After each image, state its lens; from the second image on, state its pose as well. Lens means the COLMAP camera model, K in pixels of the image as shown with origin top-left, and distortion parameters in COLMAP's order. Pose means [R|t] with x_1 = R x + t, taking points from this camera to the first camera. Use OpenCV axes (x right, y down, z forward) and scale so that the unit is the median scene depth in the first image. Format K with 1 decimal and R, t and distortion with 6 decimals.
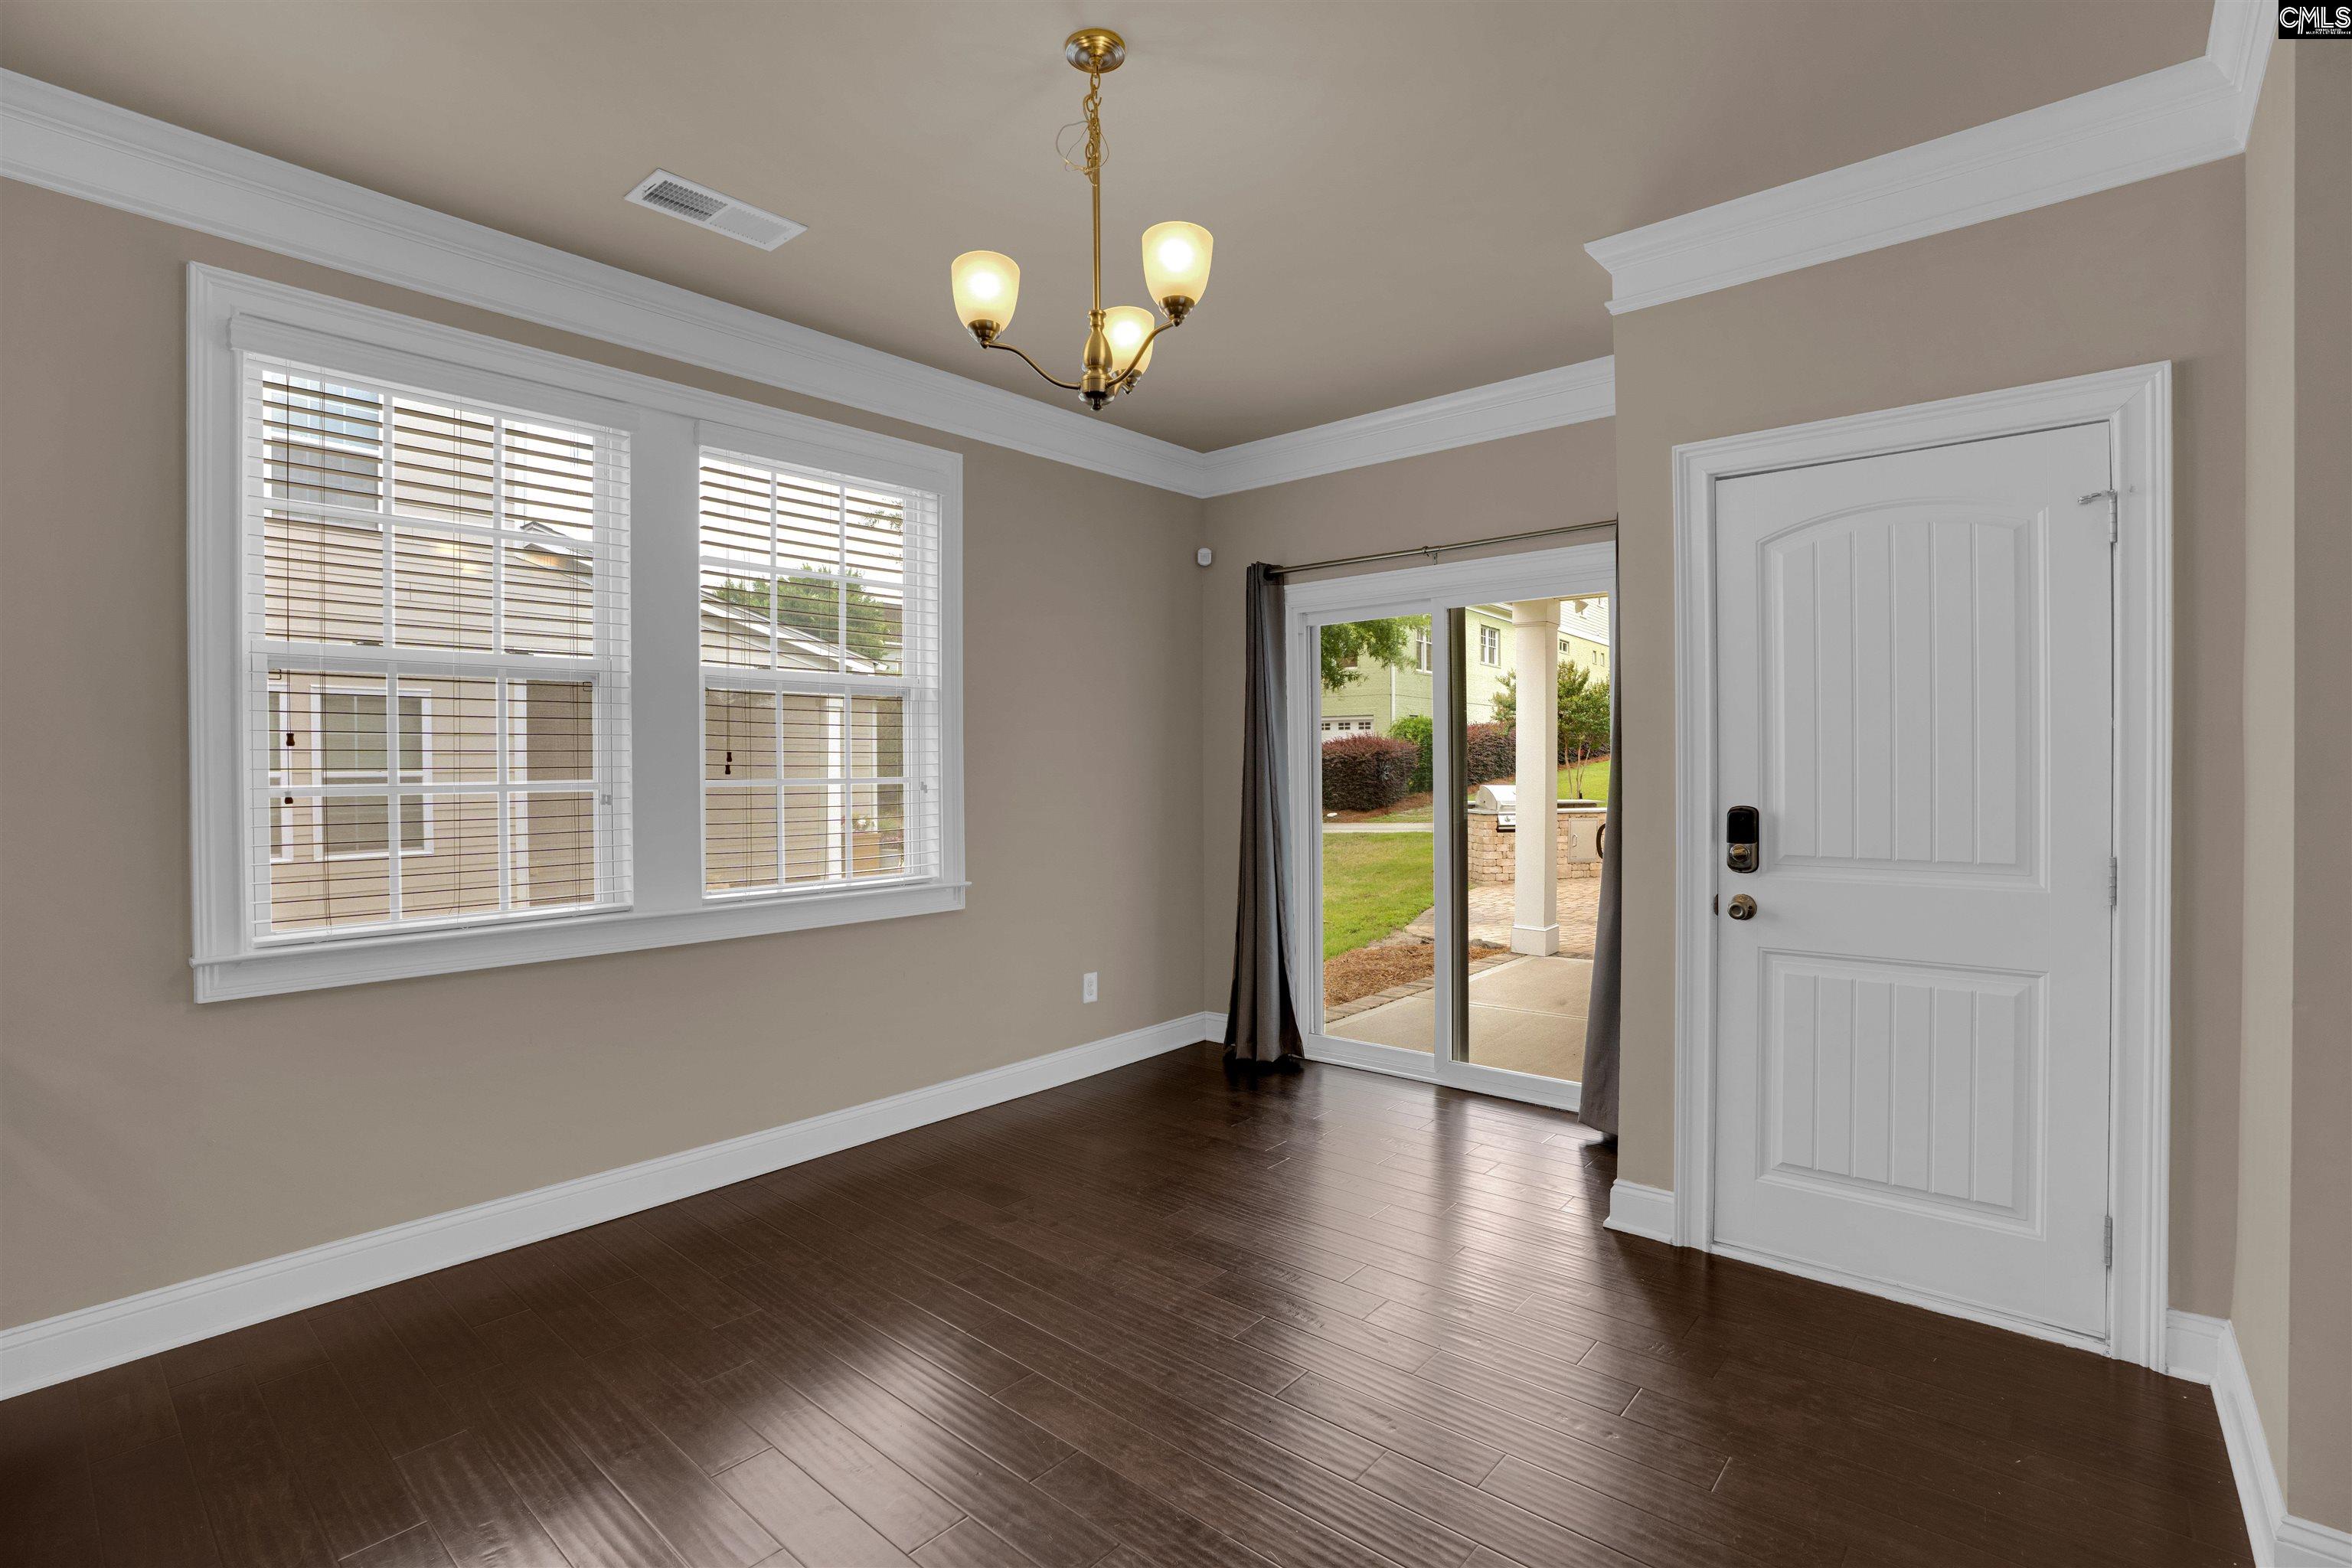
lens RADIAL K [[1126.1, 0, 1064.8], [0, 1126.1, 778.7], [0, 0, 1]] dist [-0.033554, -0.000010]
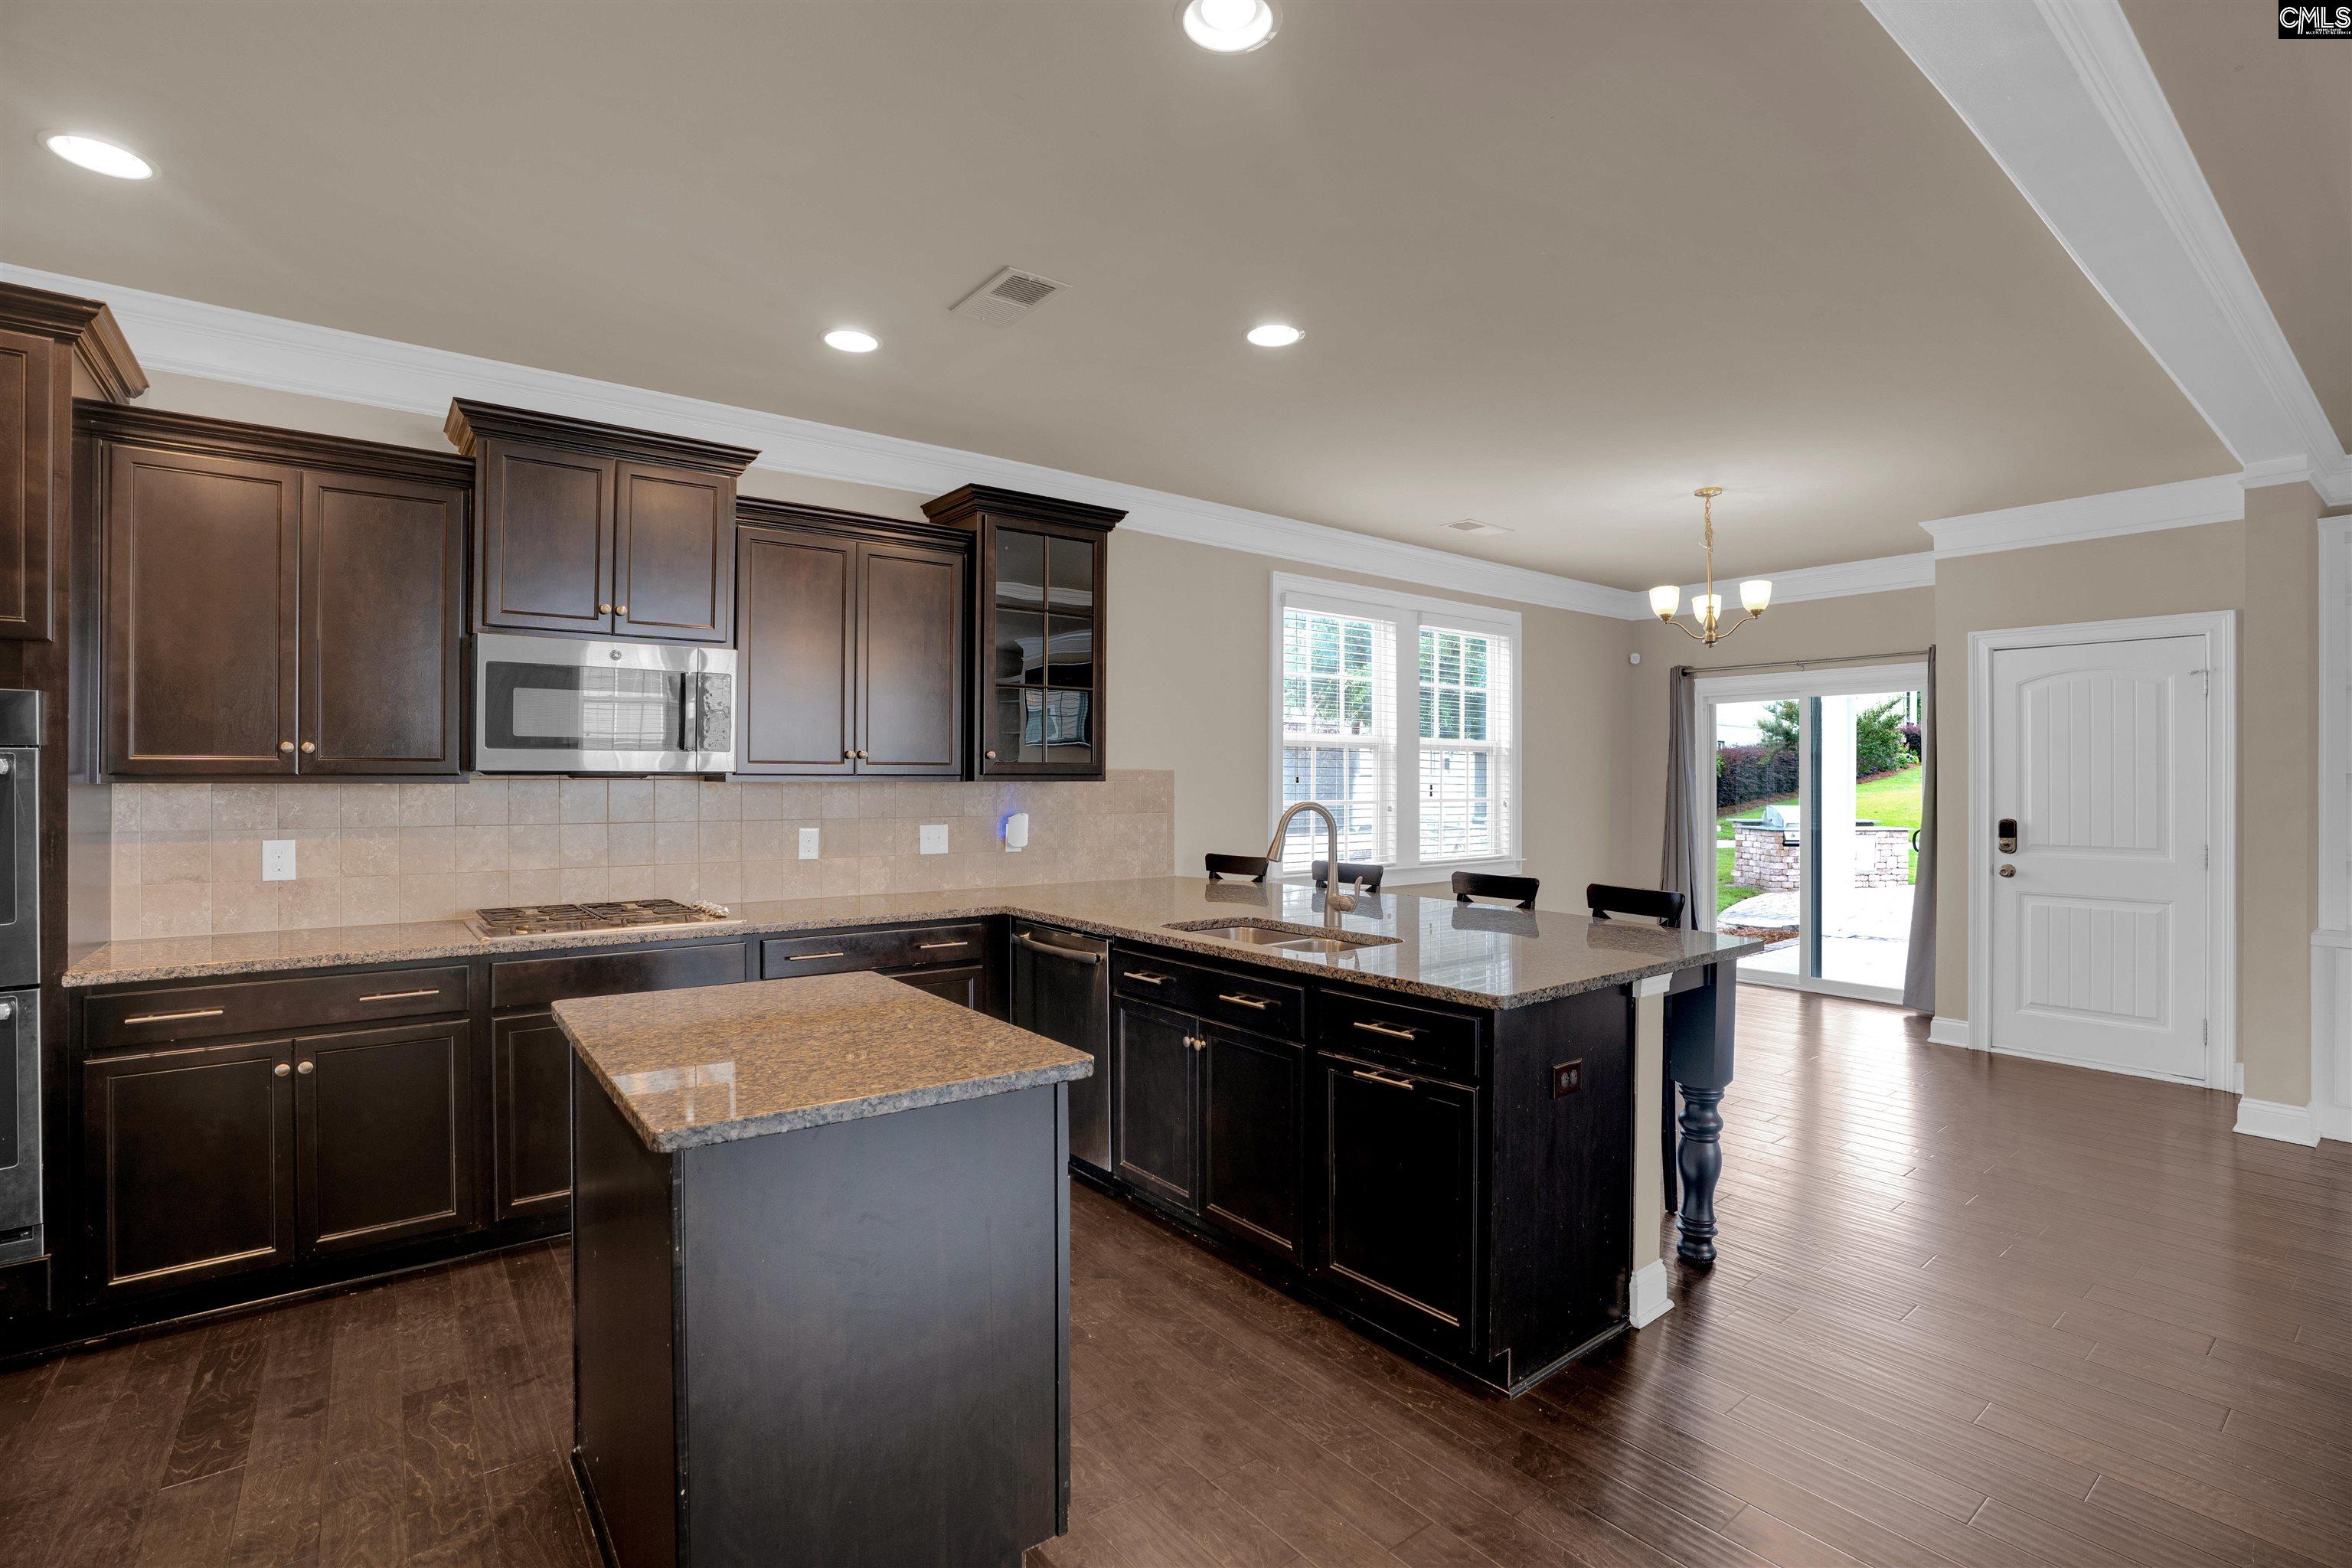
lens RADIAL K [[1082.6, 0, 1164.4], [0, 1082.6, 785.3], [0, 0, 1]] dist [-0.004495, -0.000070]
pose [[0.992403, 0.008801, -0.122713, -0.604344], [-0.009733, 0.999928, -0.007001, -0.006249], [0.122643, 0.008142, 0.992418, -1.024036]]
